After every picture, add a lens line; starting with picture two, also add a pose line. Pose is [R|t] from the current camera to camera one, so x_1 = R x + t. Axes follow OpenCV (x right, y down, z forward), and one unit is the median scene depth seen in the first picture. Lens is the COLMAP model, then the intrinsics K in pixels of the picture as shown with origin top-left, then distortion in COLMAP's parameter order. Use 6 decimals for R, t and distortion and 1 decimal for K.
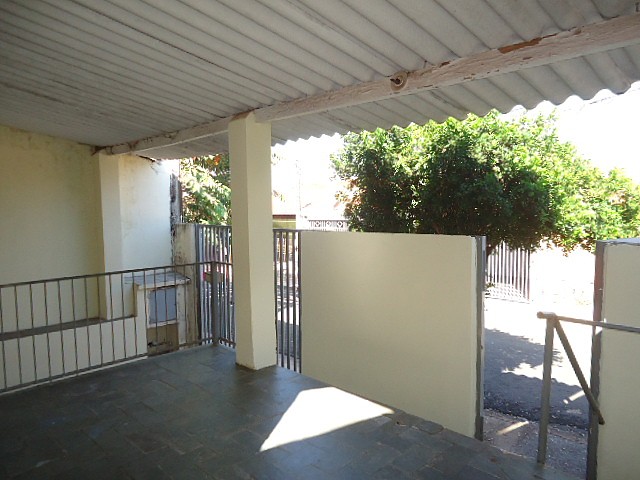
lens RADIAL K [[467.2, 0, 320.9], [0, 467.2, 238.3], [0, 0, 1]] dist [-0.006229, 0.001780]
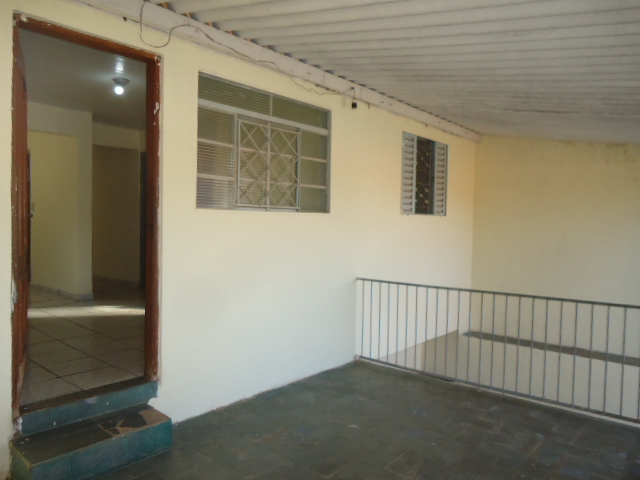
lens RADIAL K [[467.2, 0, 320.9], [0, 467.2, 238.3], [0, 0, 1]] dist [-0.006229, 0.001780]
pose [[0.103782, 0.051569, -0.993262, 0.356439], [-0.094965, 0.994606, 0.041716, -0.032056], [0.990056, 0.089996, 0.108119, 0.448701]]
